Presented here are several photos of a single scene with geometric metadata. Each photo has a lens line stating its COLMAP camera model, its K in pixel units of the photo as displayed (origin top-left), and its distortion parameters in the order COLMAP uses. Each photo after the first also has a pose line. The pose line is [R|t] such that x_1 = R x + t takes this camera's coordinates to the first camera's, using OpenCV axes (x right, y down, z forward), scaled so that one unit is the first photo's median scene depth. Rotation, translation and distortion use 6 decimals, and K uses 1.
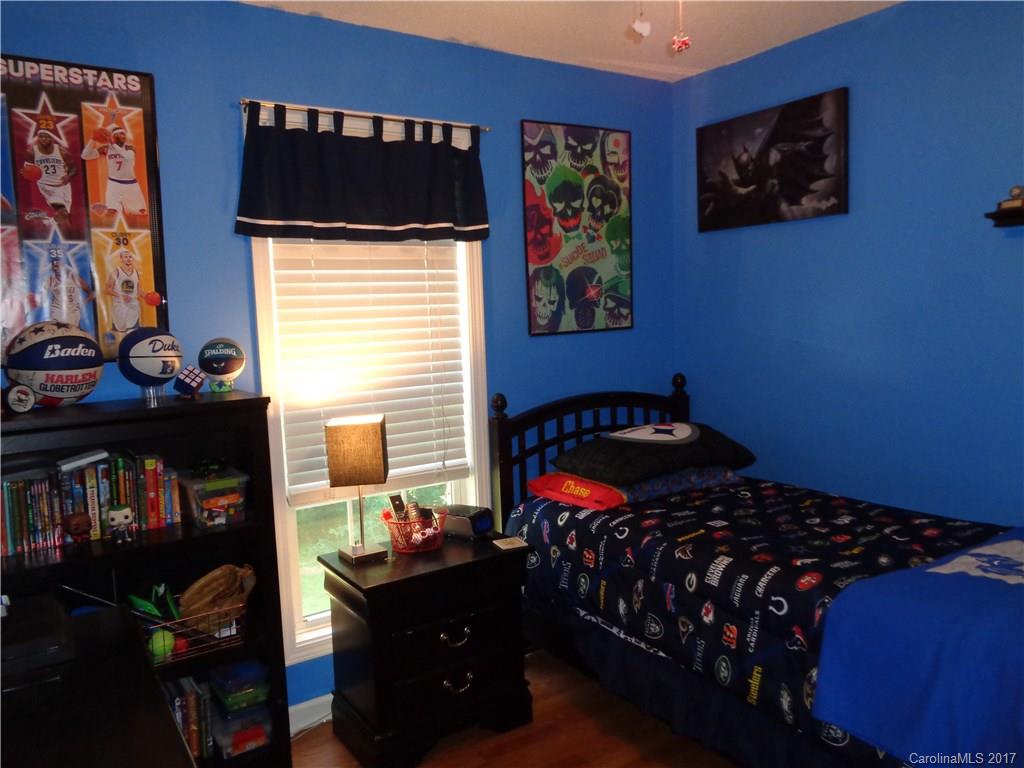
lens RADIAL K [[774.7, 0, 511.3], [0, 774.7, 381.1], [0, 0, 1]] dist [0.002953, 0.008331]
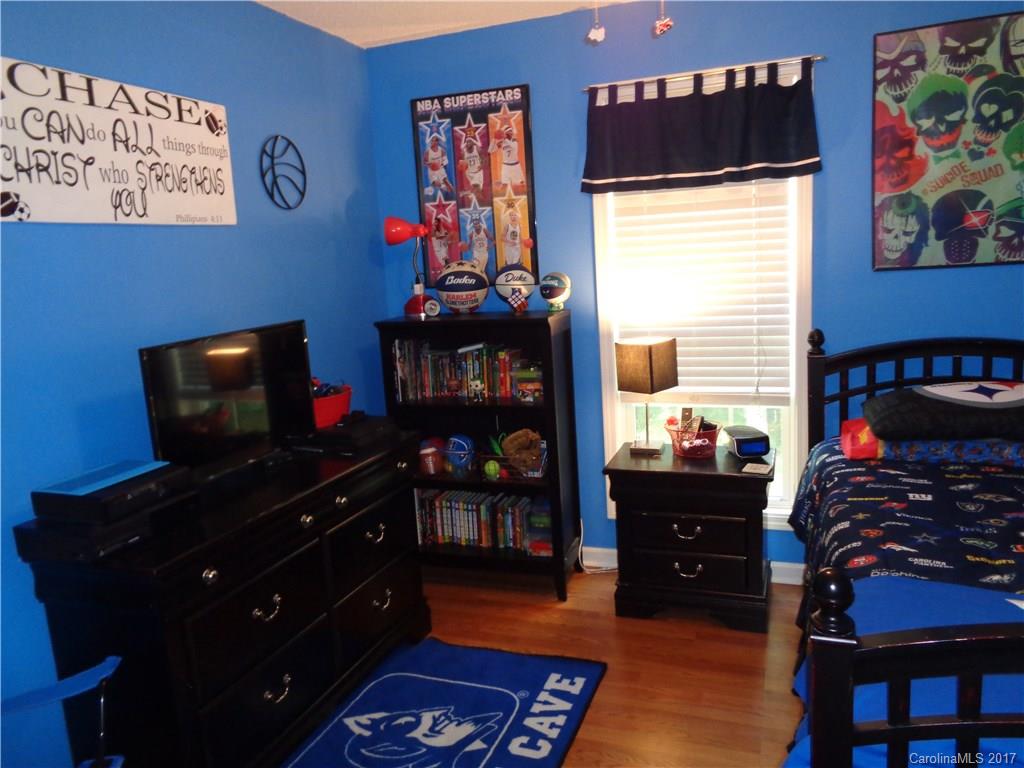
lens RADIAL K [[774.7, 0, 510.8], [0, 774.7, 383.8], [0, 0, 1]] dist [0.002953, 0.008331]
pose [[0.582754, 0.146733, -0.799291, 0.665753], [-0.037259, 0.987354, 0.154093, -0.063277], [0.811794, -0.060017, 0.580852, 0.103036]]
